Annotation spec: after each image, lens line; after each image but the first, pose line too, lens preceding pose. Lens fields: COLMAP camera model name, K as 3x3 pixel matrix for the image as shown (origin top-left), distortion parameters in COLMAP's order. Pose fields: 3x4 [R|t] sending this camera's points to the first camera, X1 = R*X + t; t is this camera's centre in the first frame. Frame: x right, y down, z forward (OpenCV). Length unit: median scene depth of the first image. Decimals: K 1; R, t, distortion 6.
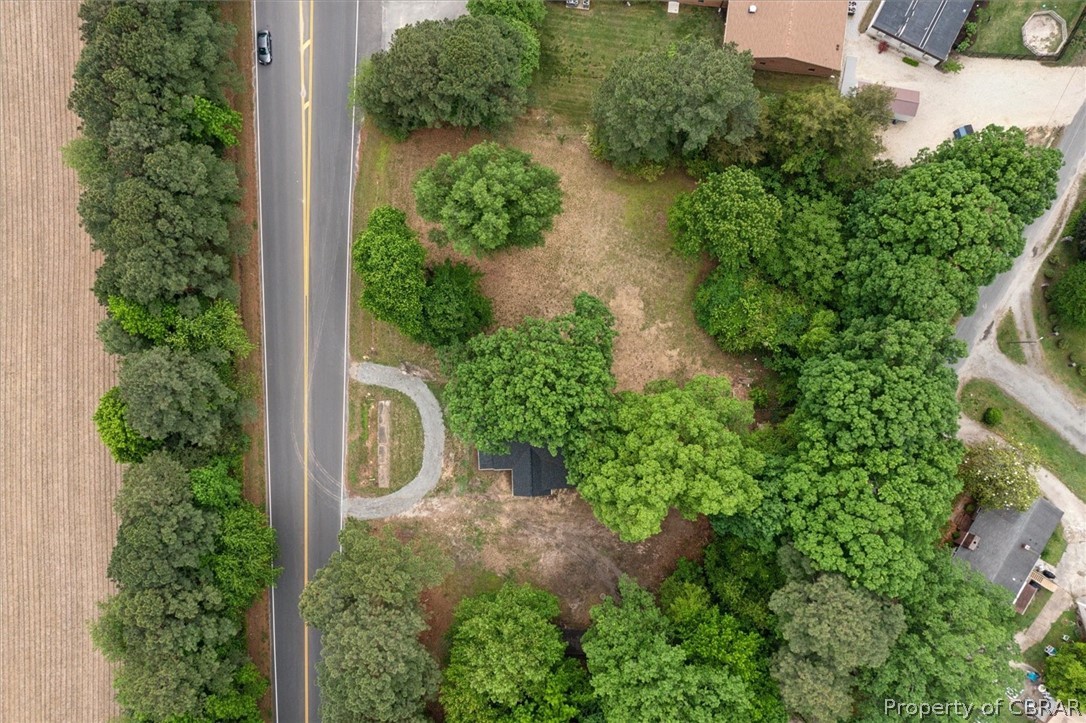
lens RADIAL K [[874.8, 0, 545.9], [0, 874.8, 360.2], [0, 0, 1]] dist [0.024599, -0.000705]
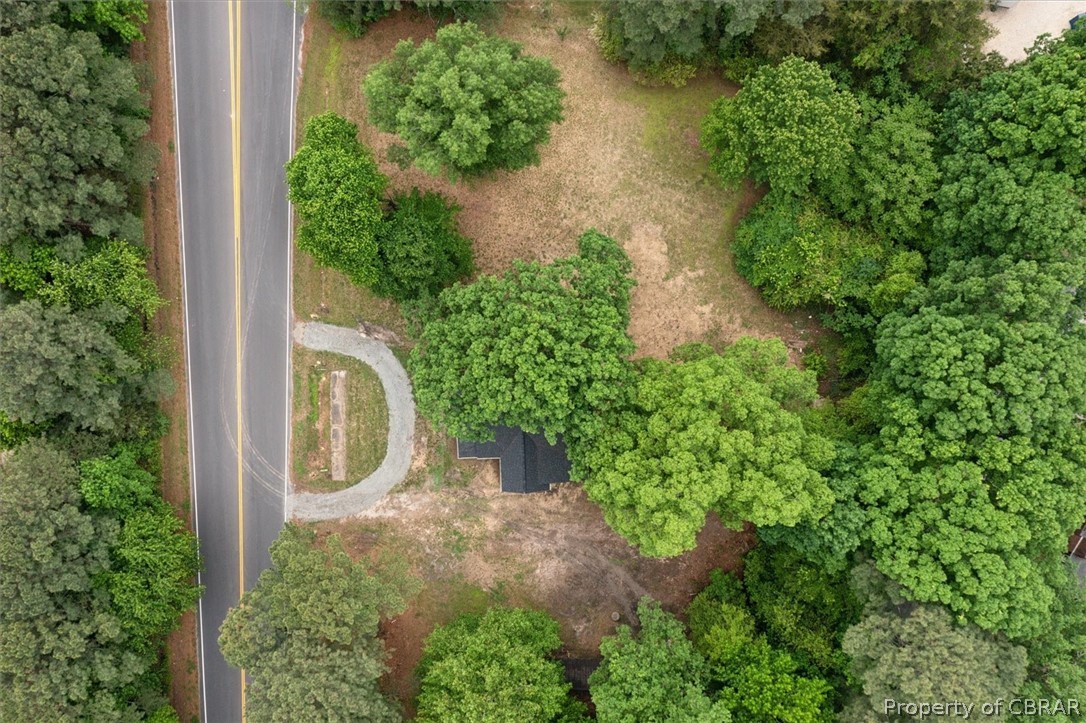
lens RADIAL K [[874.8, 0, 544.7], [0, 874.8, 359.7], [0, 0, 1]] dist [0.024599, -0.000705]
pose [[0.999980, -0.002680, -0.005763, 0.006982], [0.002899, 0.999259, 0.038372, 0.007412], [0.005656, -0.038388, 0.999247, 0.244908]]
